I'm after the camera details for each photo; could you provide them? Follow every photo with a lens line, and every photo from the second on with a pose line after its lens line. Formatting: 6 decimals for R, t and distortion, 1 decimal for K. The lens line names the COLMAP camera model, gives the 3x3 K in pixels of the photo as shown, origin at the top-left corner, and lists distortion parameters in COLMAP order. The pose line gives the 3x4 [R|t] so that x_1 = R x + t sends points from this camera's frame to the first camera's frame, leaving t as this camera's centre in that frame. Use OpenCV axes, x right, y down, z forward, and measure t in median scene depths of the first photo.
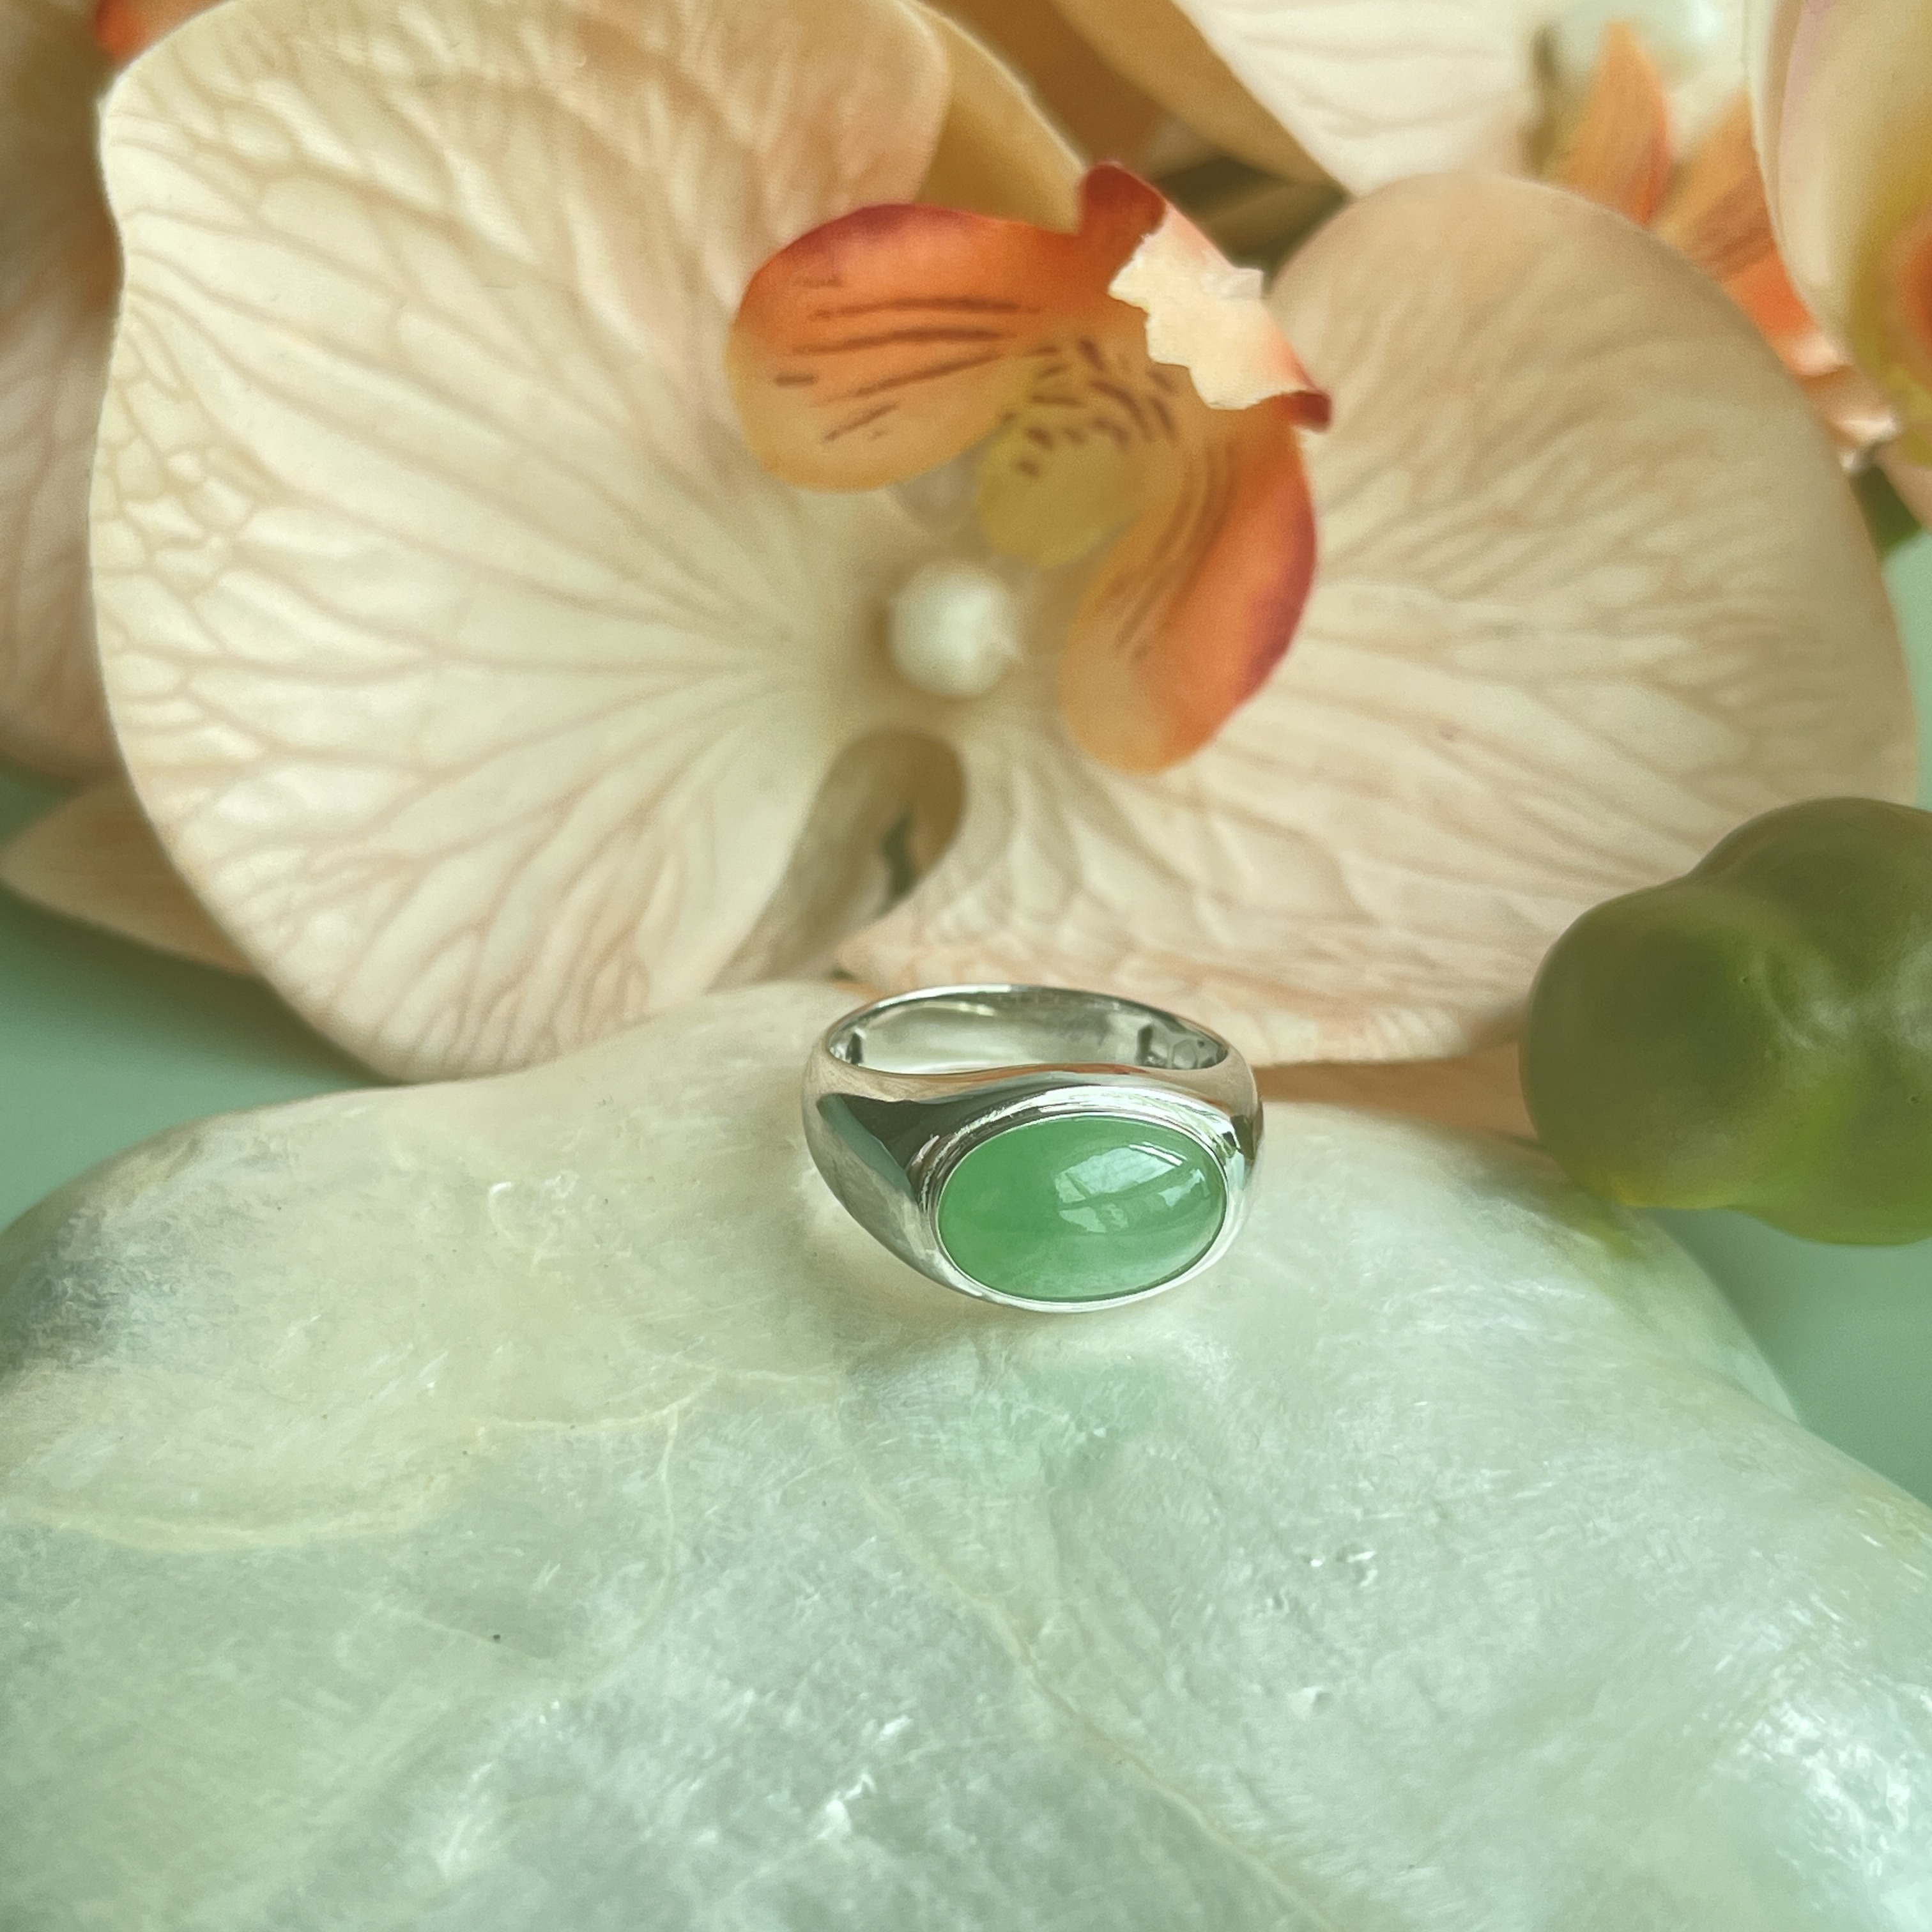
lens RADIAL K [[3572.9, 0, 978.2], [0, 3572.9, 960.9], [0, 0, 1]] dist [-0.034752, 0.000000]
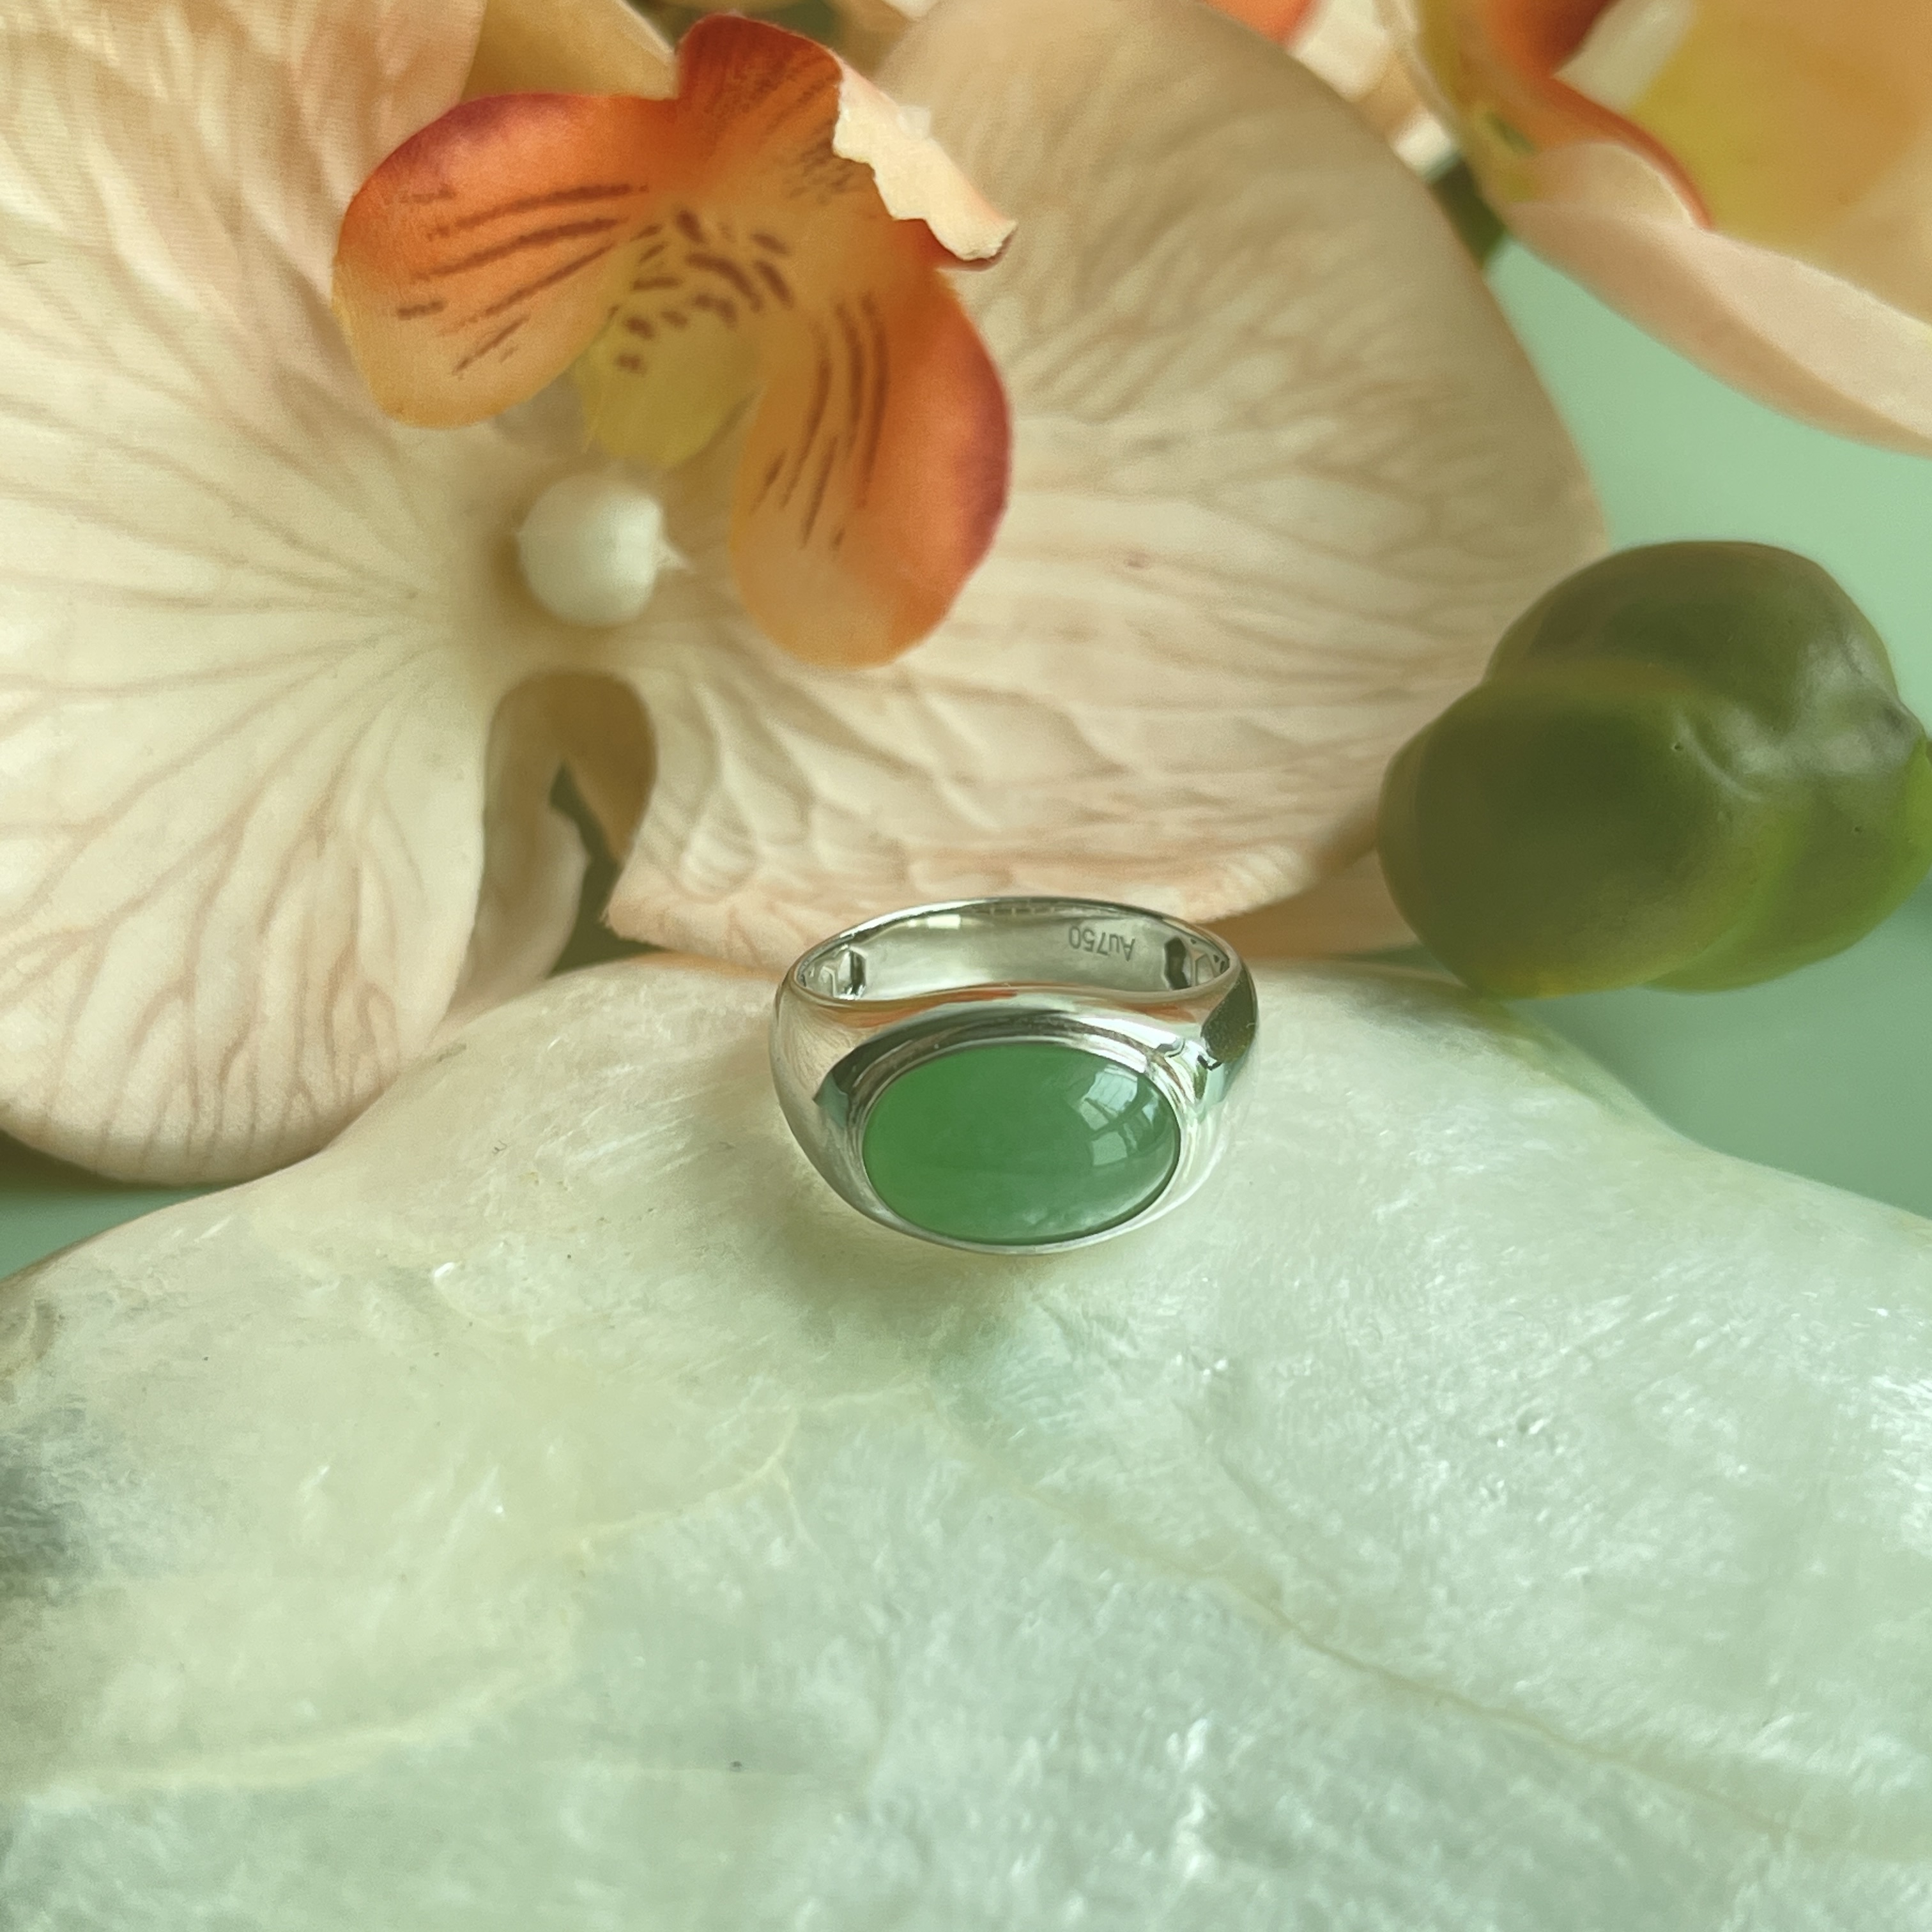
lens RADIAL K [[3572.9, 0, 963.7], [0, 3572.9, 966.4], [0, 0, 1]] dist [-0.034752, 0.000000]
pose [[0.931572, -0.223473, 0.286764, -0.212108], [0.209357, 0.974611, 0.079395, -0.044424], [-0.297226, -0.013926, 0.954706, 0.105947]]
